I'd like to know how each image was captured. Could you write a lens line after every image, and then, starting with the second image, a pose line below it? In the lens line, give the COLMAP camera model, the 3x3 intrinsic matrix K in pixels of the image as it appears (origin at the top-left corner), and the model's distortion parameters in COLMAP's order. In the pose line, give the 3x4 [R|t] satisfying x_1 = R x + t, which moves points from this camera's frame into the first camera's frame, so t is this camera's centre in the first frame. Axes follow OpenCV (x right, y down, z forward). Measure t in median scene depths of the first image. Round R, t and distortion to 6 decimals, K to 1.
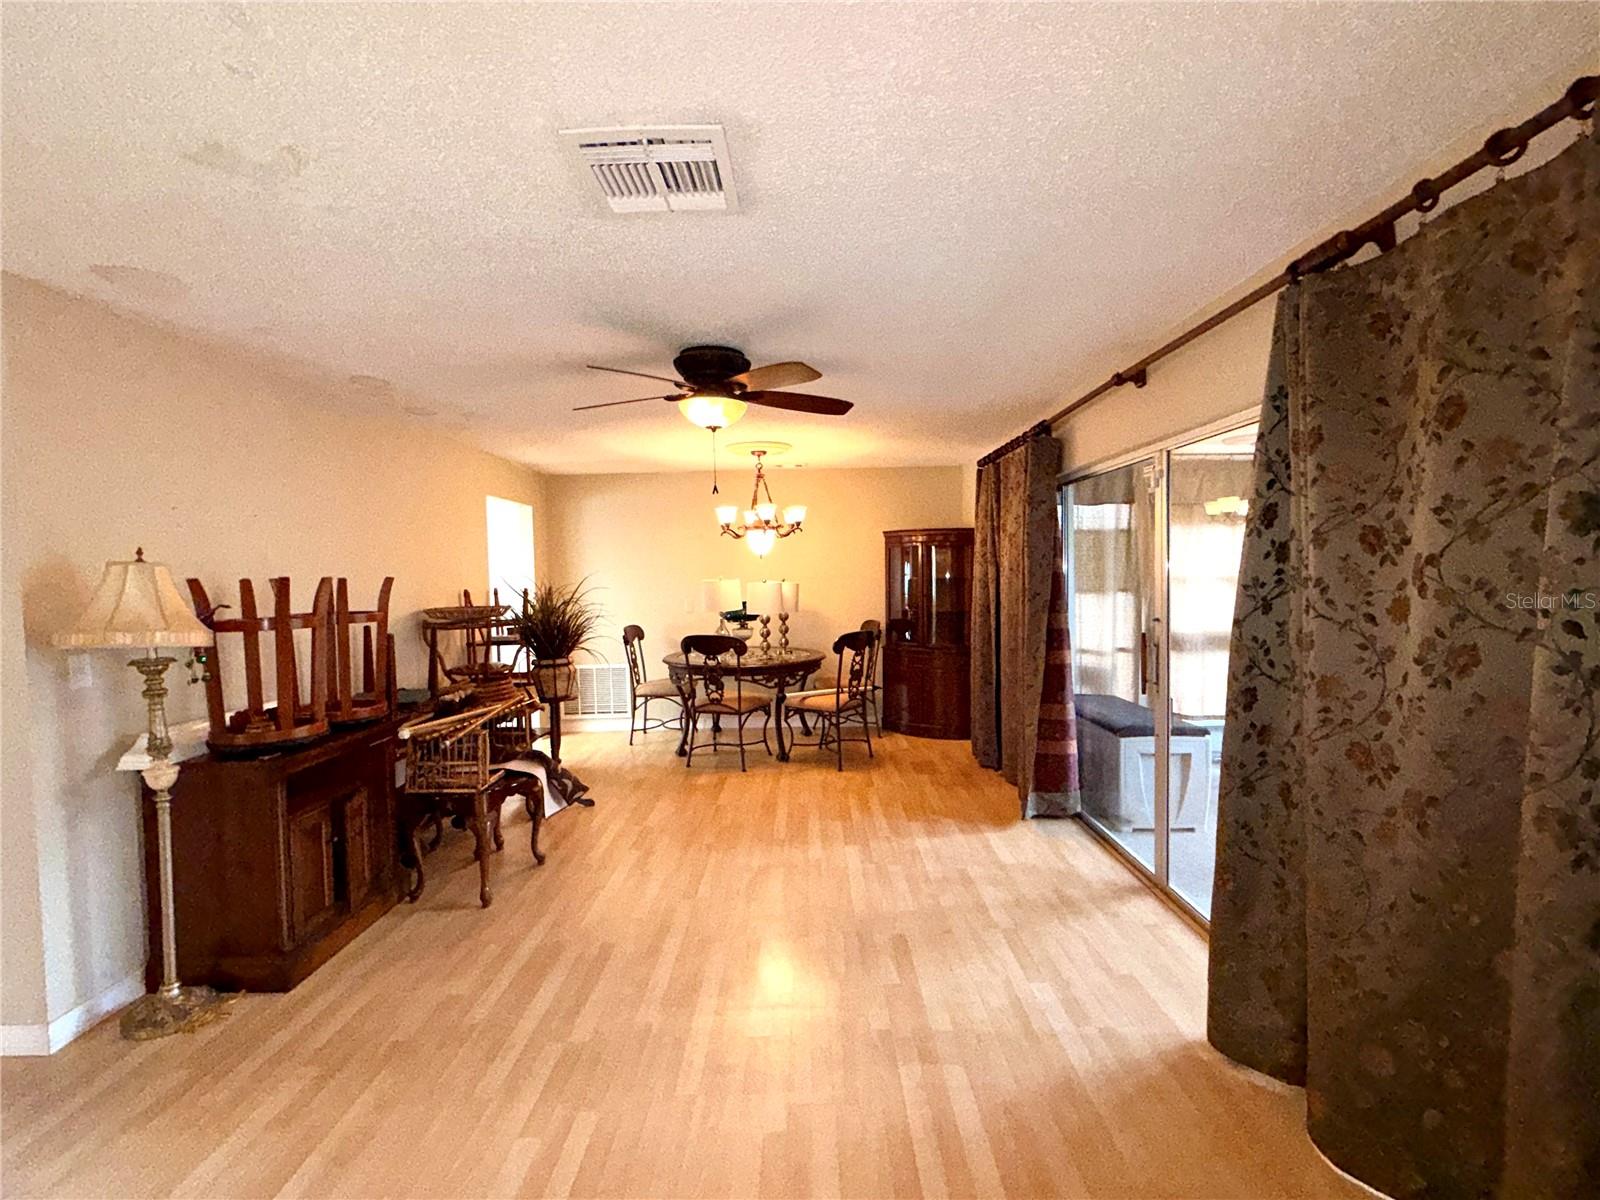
lens RADIAL K [[725.8, 0, 801.7], [0, 725.8, 604.4], [0, 0, 1]] dist [0.001989, -0.000598]
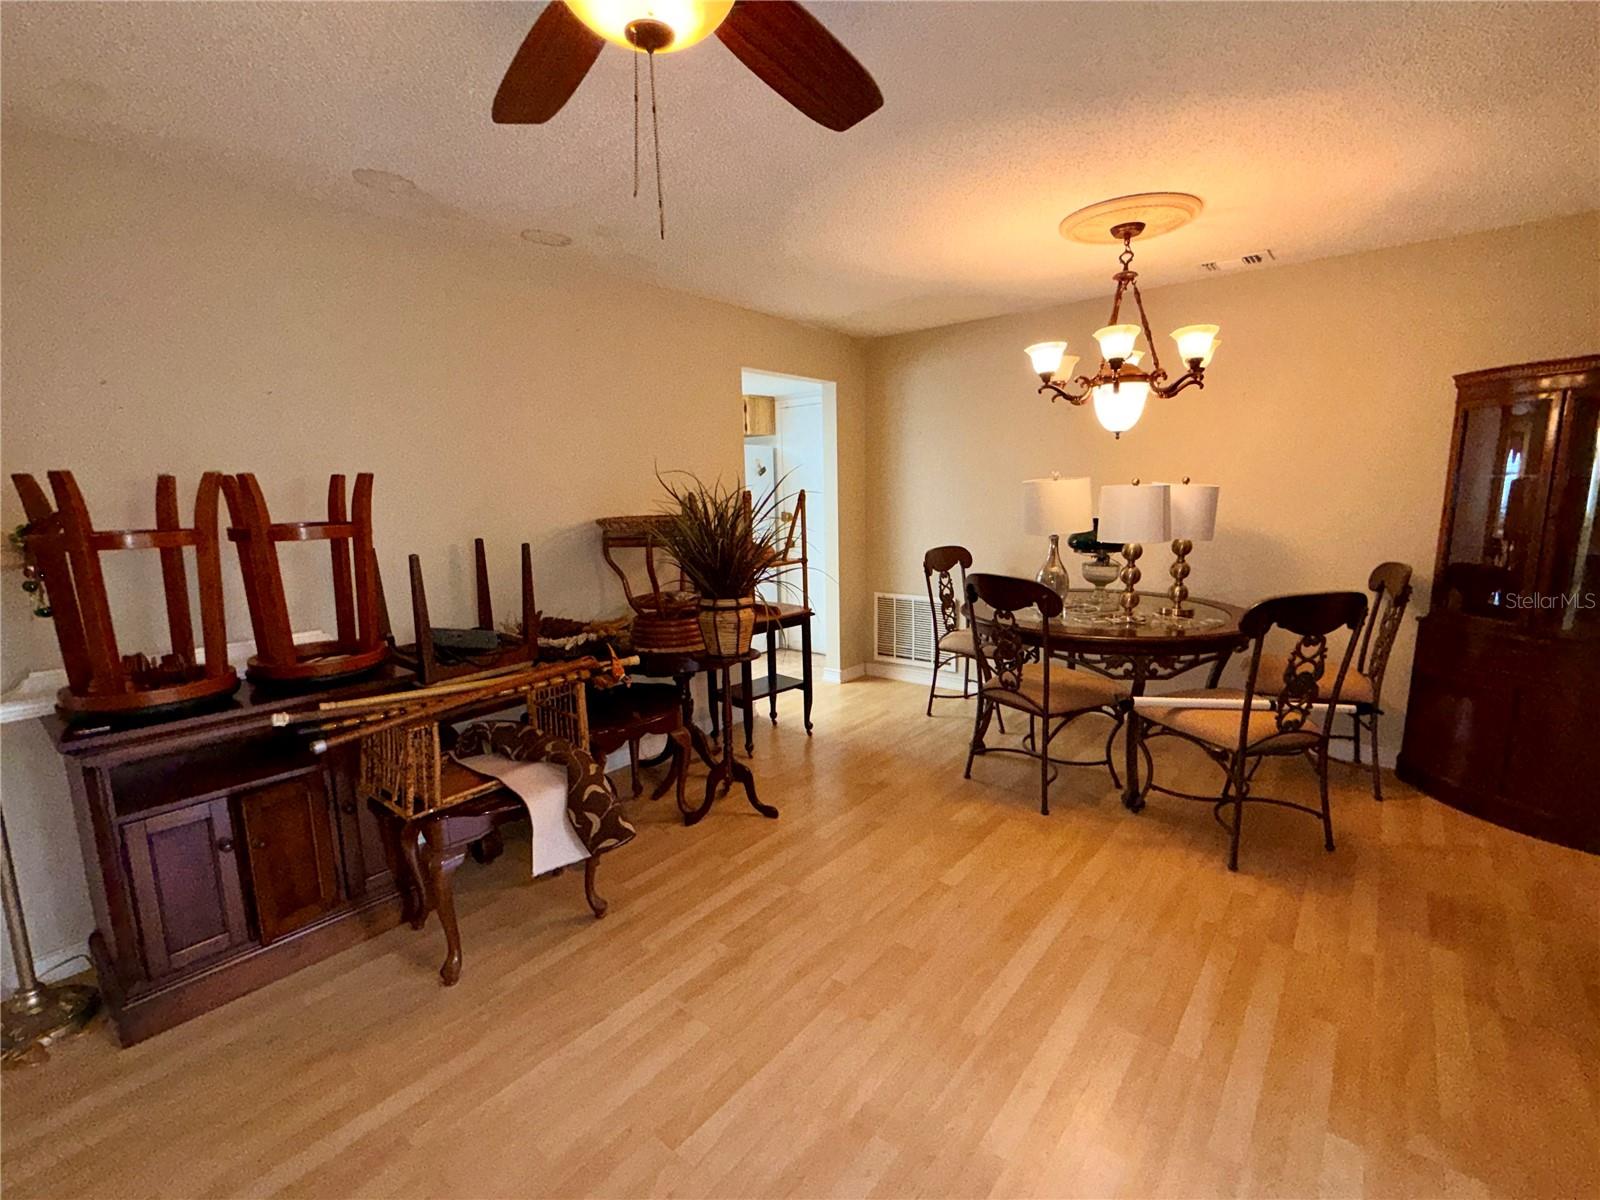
lens RADIAL K [[725.8, 0, 791.2], [0, 725.8, 603.8], [0, 0, 1]] dist [0.001989, -0.000598]
pose [[0.776707, 0.105299, -0.620998, 0.182418], [-0.023048, 0.990018, 0.139045, -0.021142], [0.629441, -0.093684, 0.771381, 0.750438]]
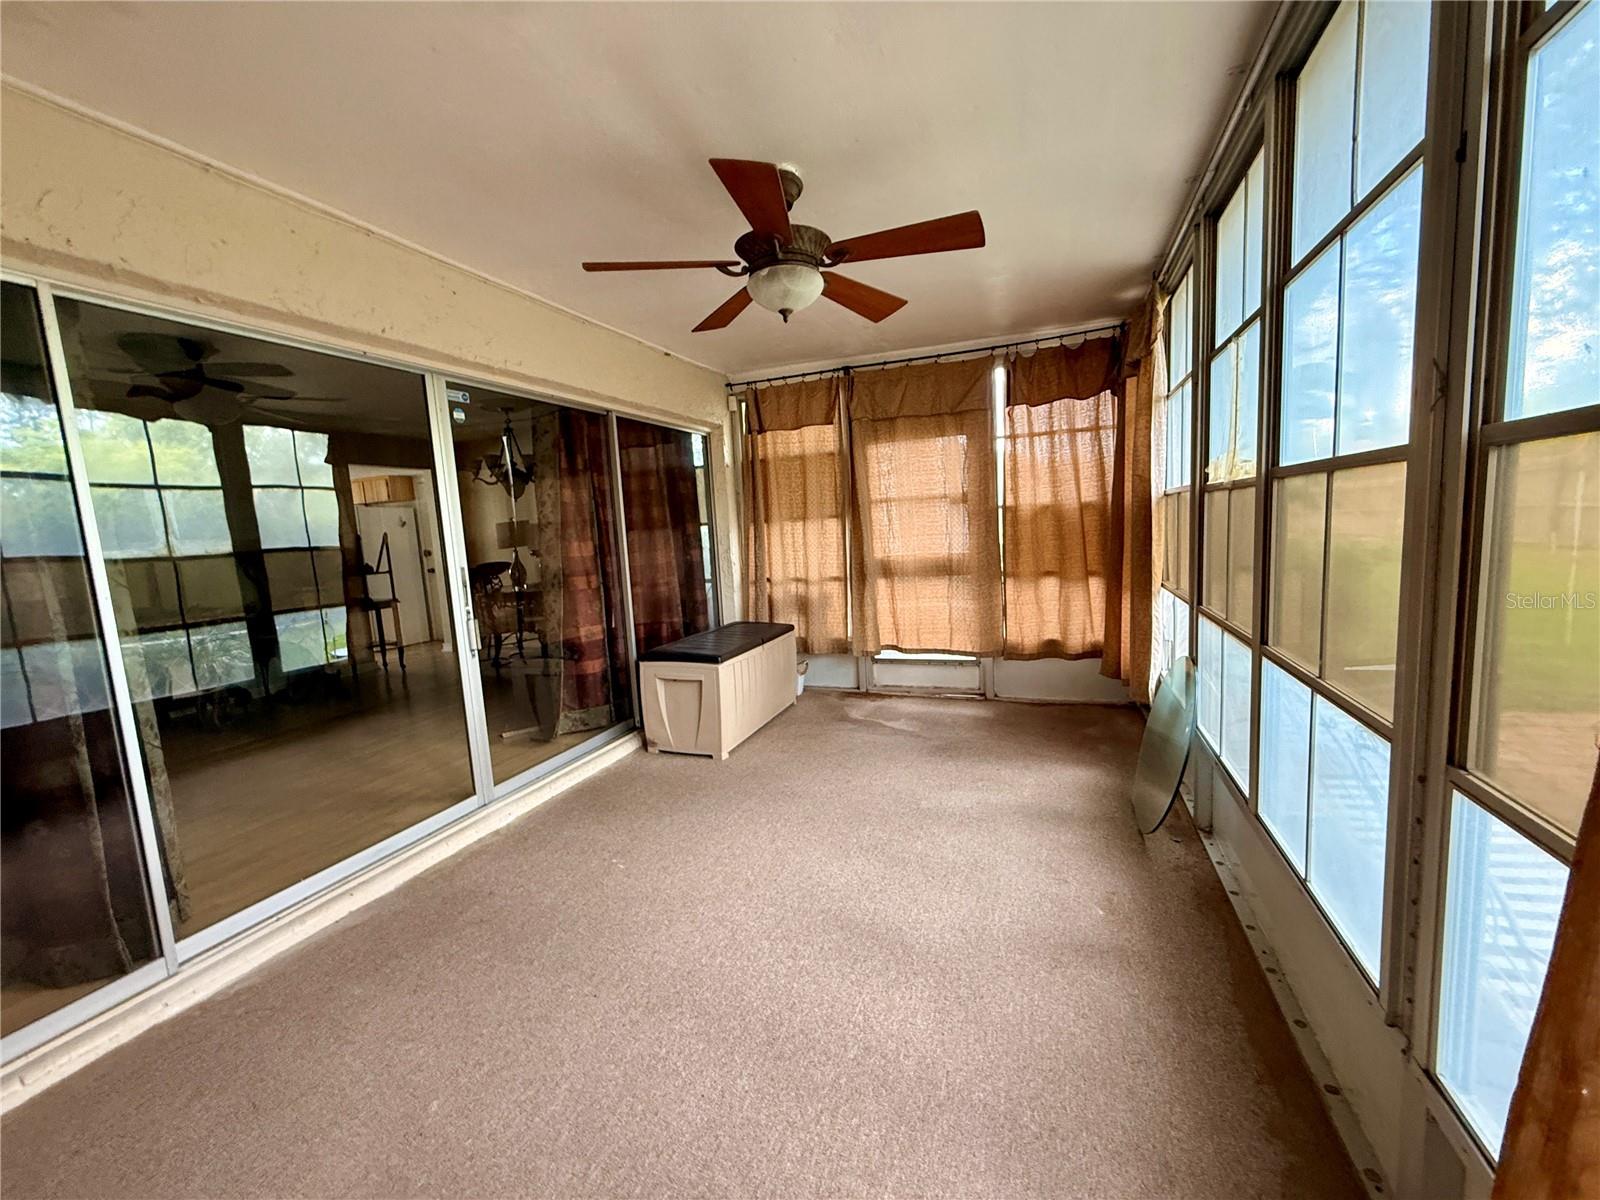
lens RADIAL K [[639.3, 0, 796.3], [0, 639.3, 595.3], [0, 0, 1]] dist [0.004399, 0.001105]
pose [[0.929257, 0.004042, -0.369411, 1.352269], [0.024812, 0.996999, 0.073326, 0.040737], [0.368599, -0.077305, 0.926369, 0.351607]]
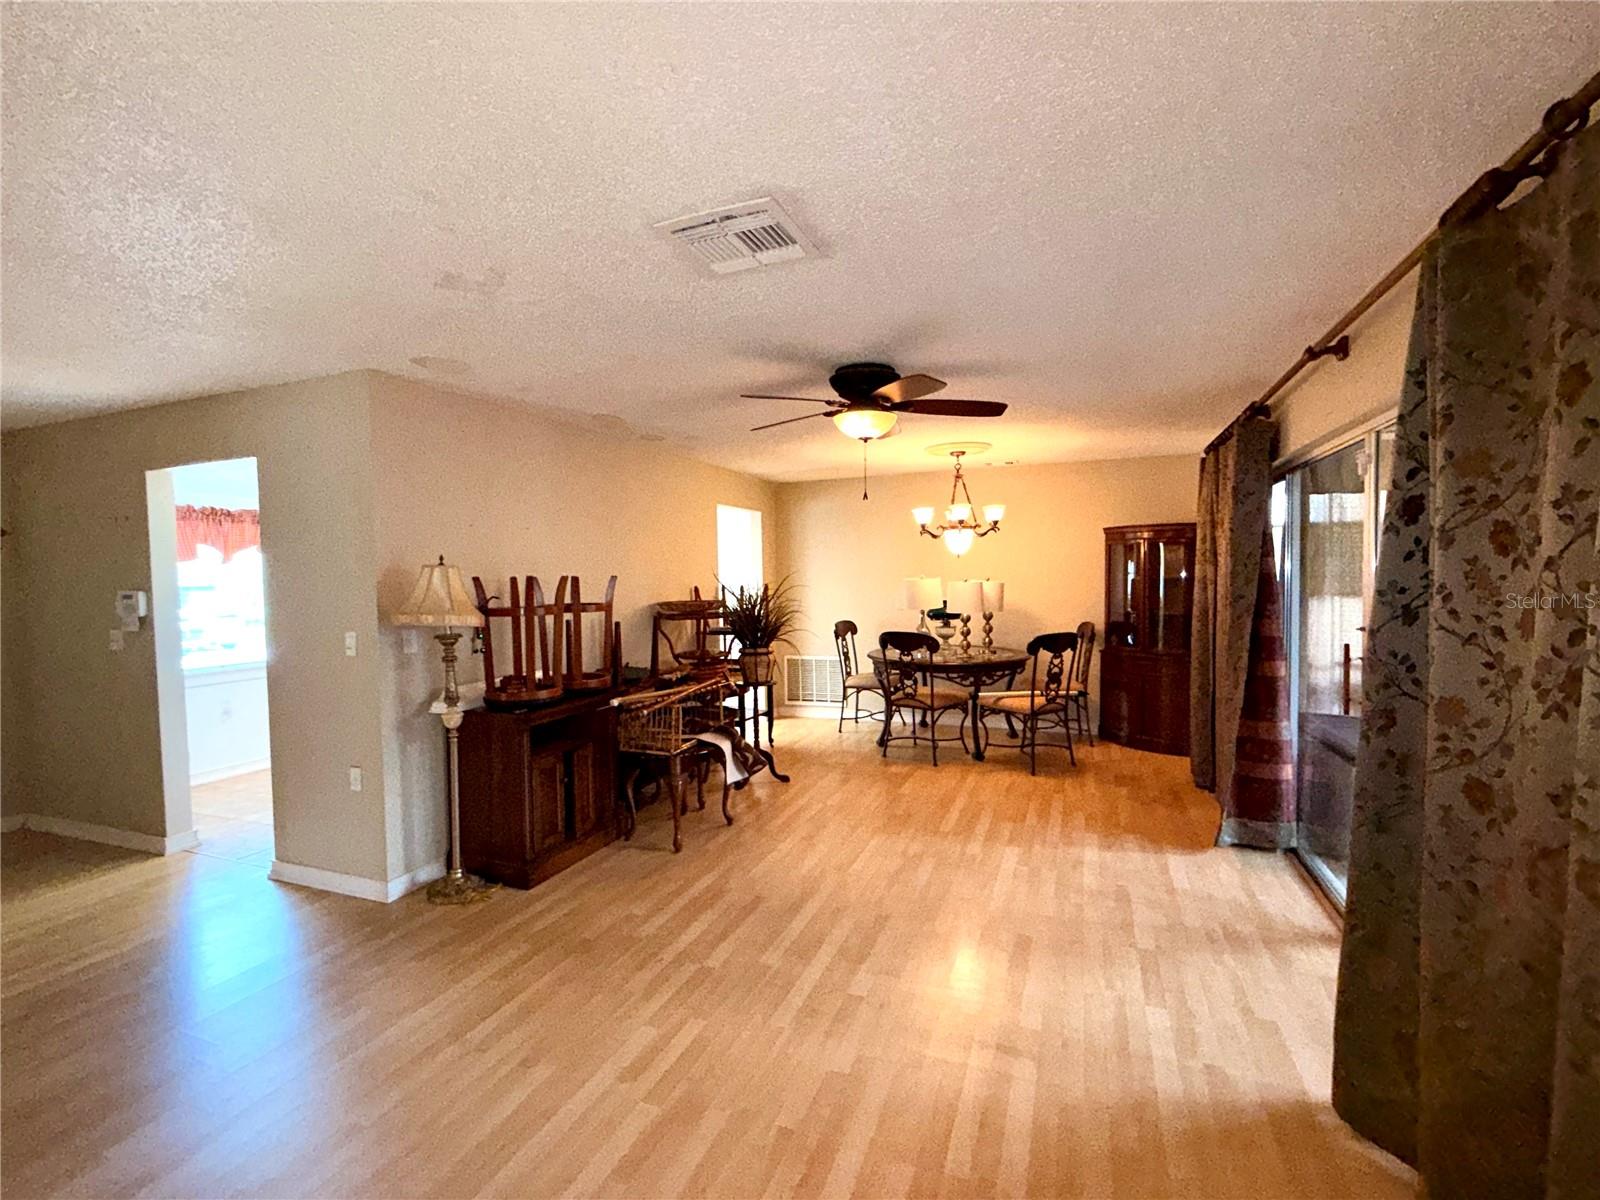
lens RADIAL K [[725.8, 0, 795.9], [0, 725.8, 605.7], [0, 0, 1]] dist [0.001989, -0.000598]
pose [[0.931430, 0.018790, -0.363435, 0.180110], [-0.016829, 0.999822, 0.008562, -0.002679], [0.363531, -0.001858, 0.931580, -0.042332]]
